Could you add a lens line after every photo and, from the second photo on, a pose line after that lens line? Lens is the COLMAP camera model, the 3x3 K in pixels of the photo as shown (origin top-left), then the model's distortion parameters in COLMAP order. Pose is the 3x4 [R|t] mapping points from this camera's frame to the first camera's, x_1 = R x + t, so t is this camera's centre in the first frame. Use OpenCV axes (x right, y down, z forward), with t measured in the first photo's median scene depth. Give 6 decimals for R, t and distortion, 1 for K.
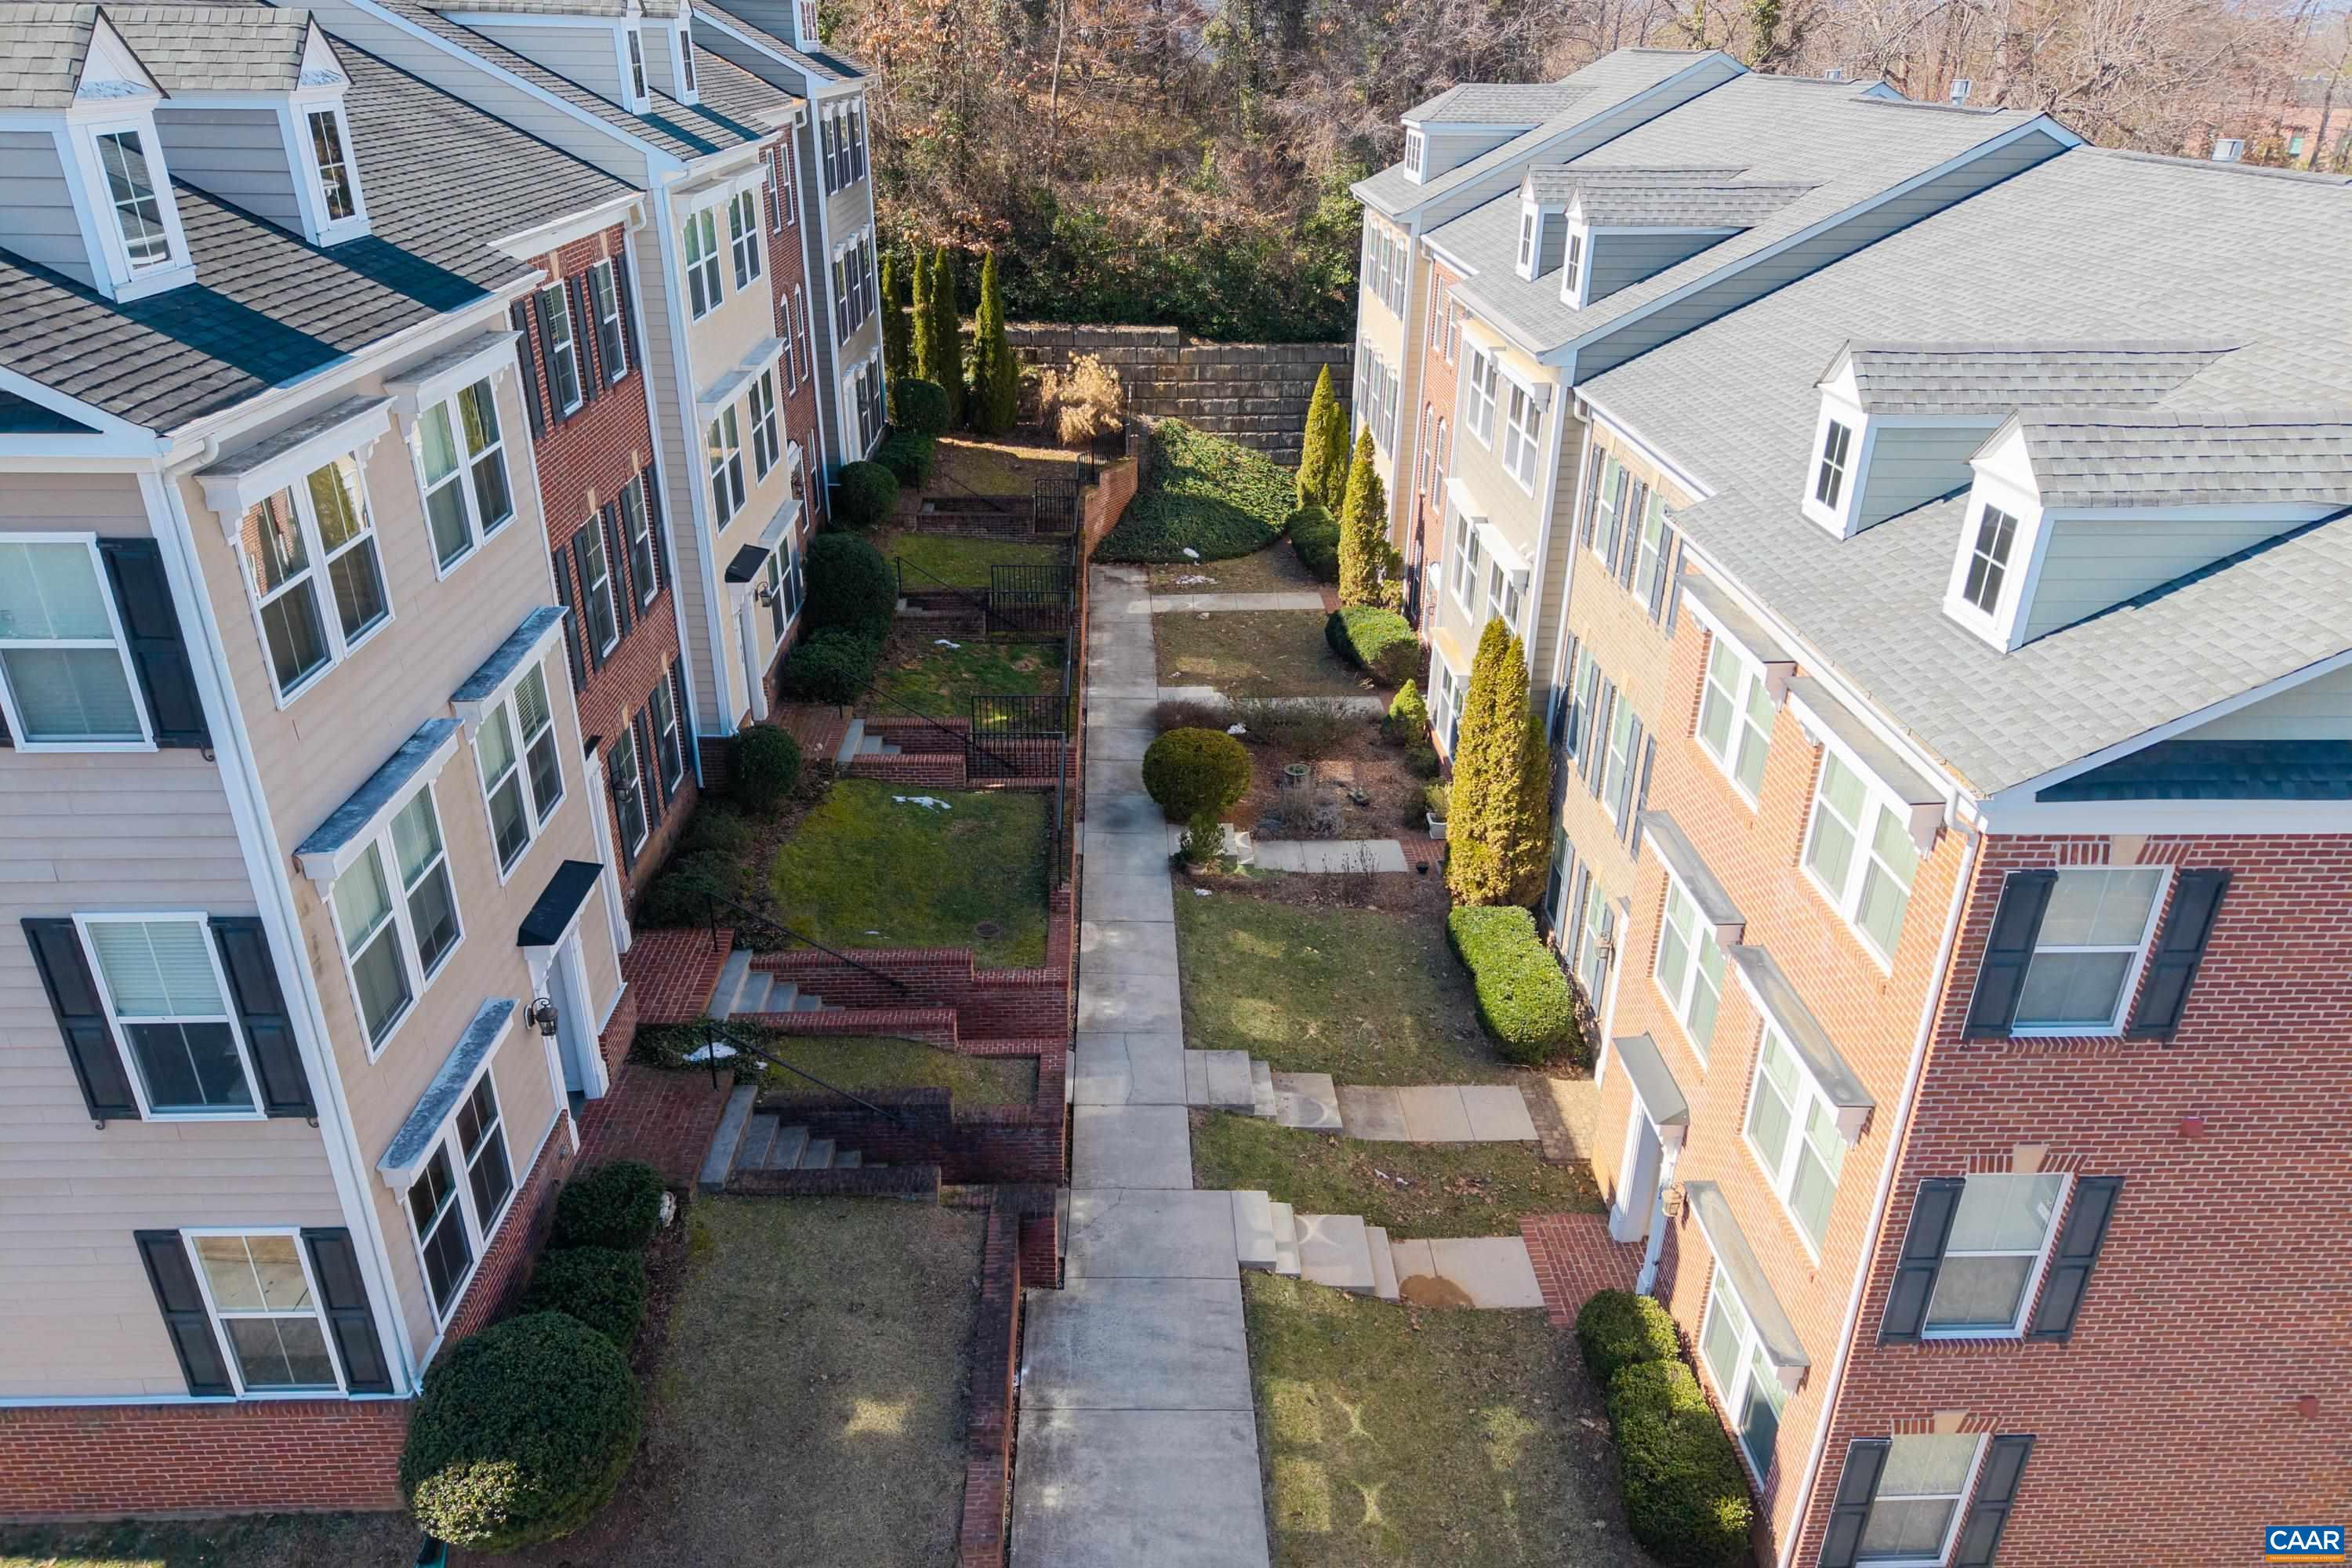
lens RADIAL K [[1570.2, 0, 1176.0], [0, 1570.2, 784.0], [0, 0, 1]] dist [0.034294, -0.054411]
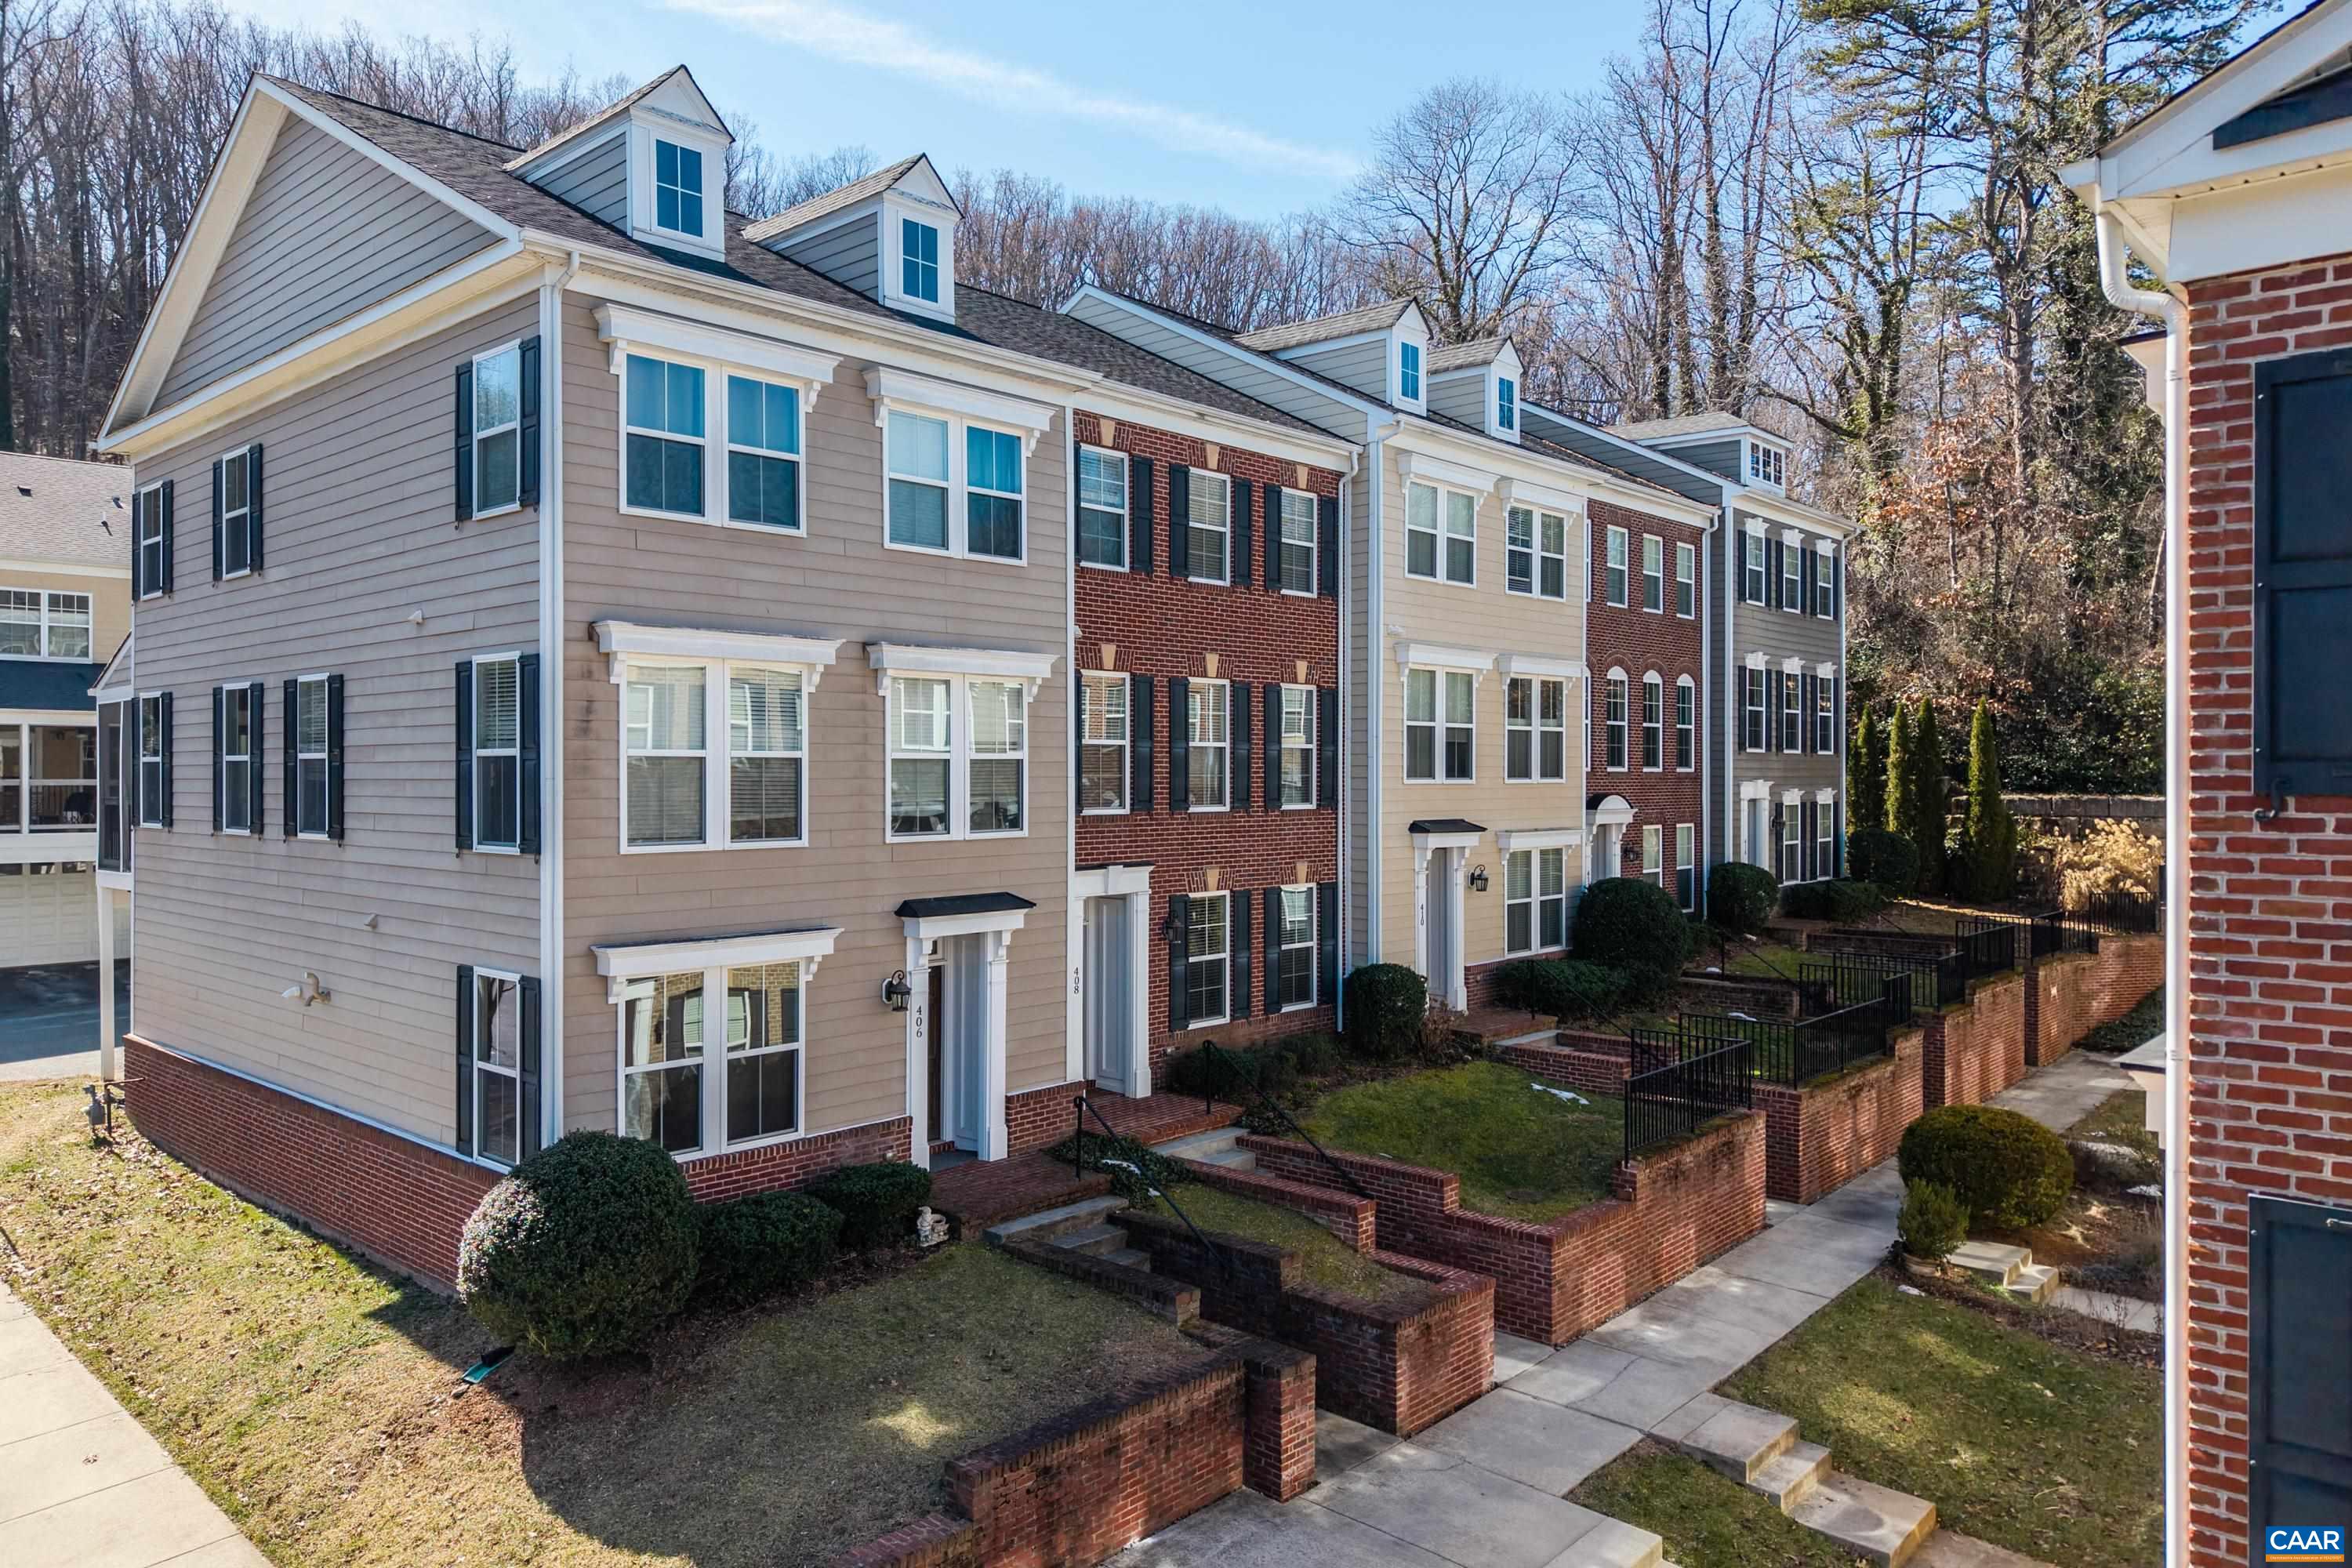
lens RADIAL K [[1570.2, 0, 1176.0], [0, 1570.2, 784.0], [0, 0, 1]] dist [0.034294, -0.054411]
pose [[0.715226, -0.009605, -0.698827, 0.302825], [-0.290969, 0.905036, -0.310236, 0.195690], [0.635444, 0.425225, 0.644511, 0.271106]]
